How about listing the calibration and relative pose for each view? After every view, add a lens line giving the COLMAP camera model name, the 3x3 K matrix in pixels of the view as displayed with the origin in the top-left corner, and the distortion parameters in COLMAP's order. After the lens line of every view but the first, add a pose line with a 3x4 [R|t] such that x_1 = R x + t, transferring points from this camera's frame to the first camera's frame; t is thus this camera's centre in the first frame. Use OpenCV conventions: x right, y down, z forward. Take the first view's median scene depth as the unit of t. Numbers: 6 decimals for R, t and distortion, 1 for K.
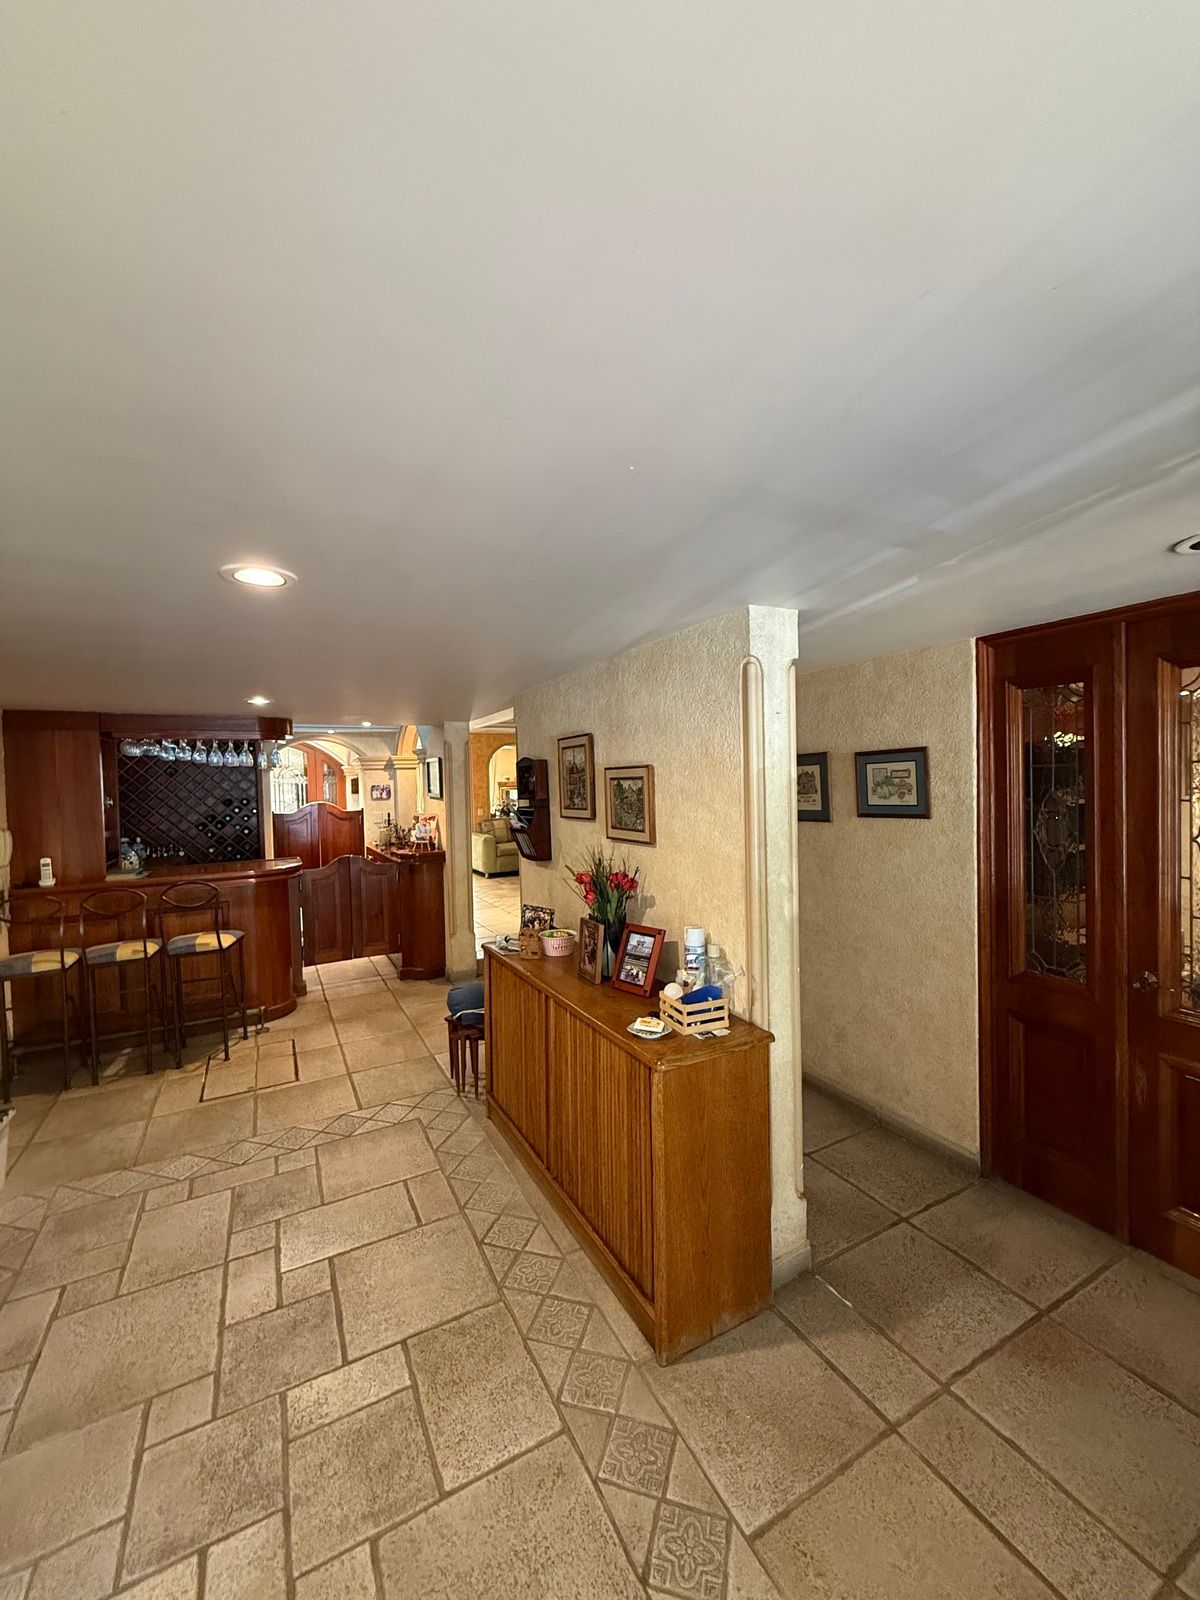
lens RADIAL K [[637.6, 0, 596.9], [0, 637.6, 795.2], [0, 0, 1]] dist [-0.001740, 0.000572]
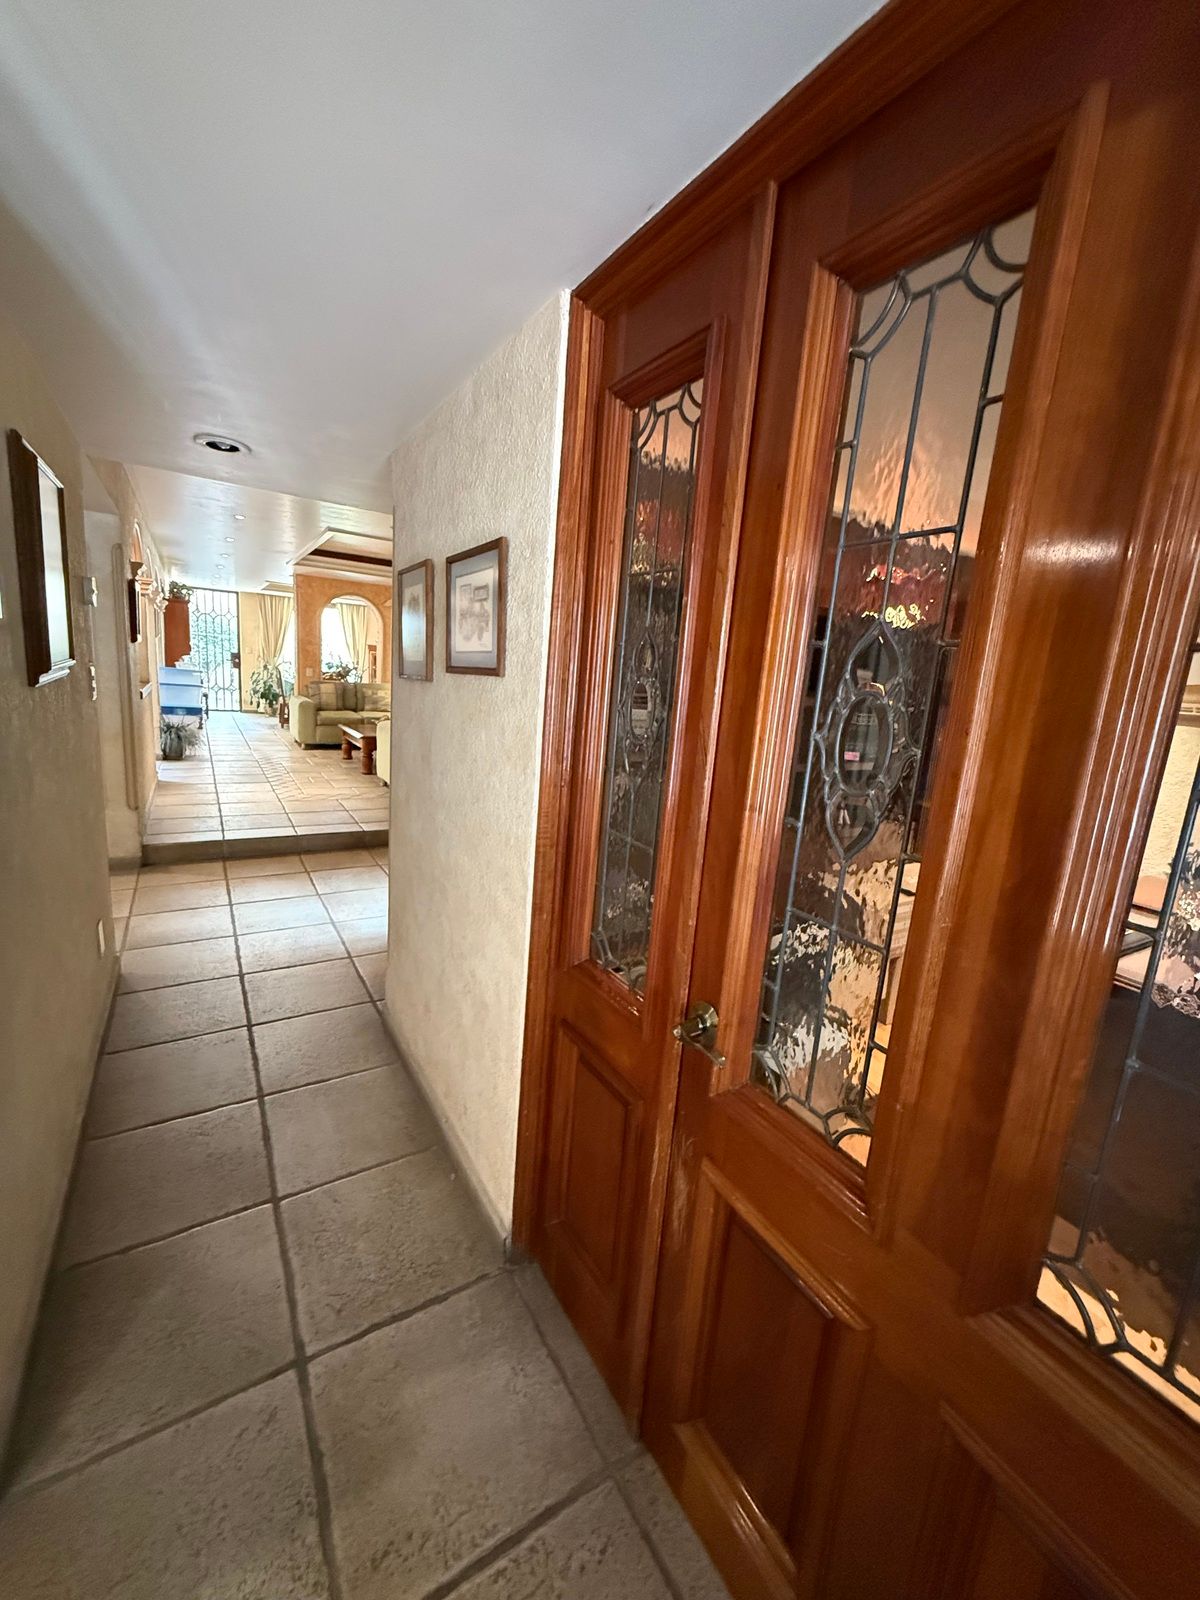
lens RADIAL K [[637.6, 0, 596.9], [0, 637.6, 795.2], [0, 0, 1]] dist [-0.001740, 0.000572]
pose [[0.992643, 0.082050, 0.089041, 0.593106], [-0.096043, 0.981371, 0.166391, 0.039746], [-0.073730, -0.173719, 0.982031, 0.458420]]
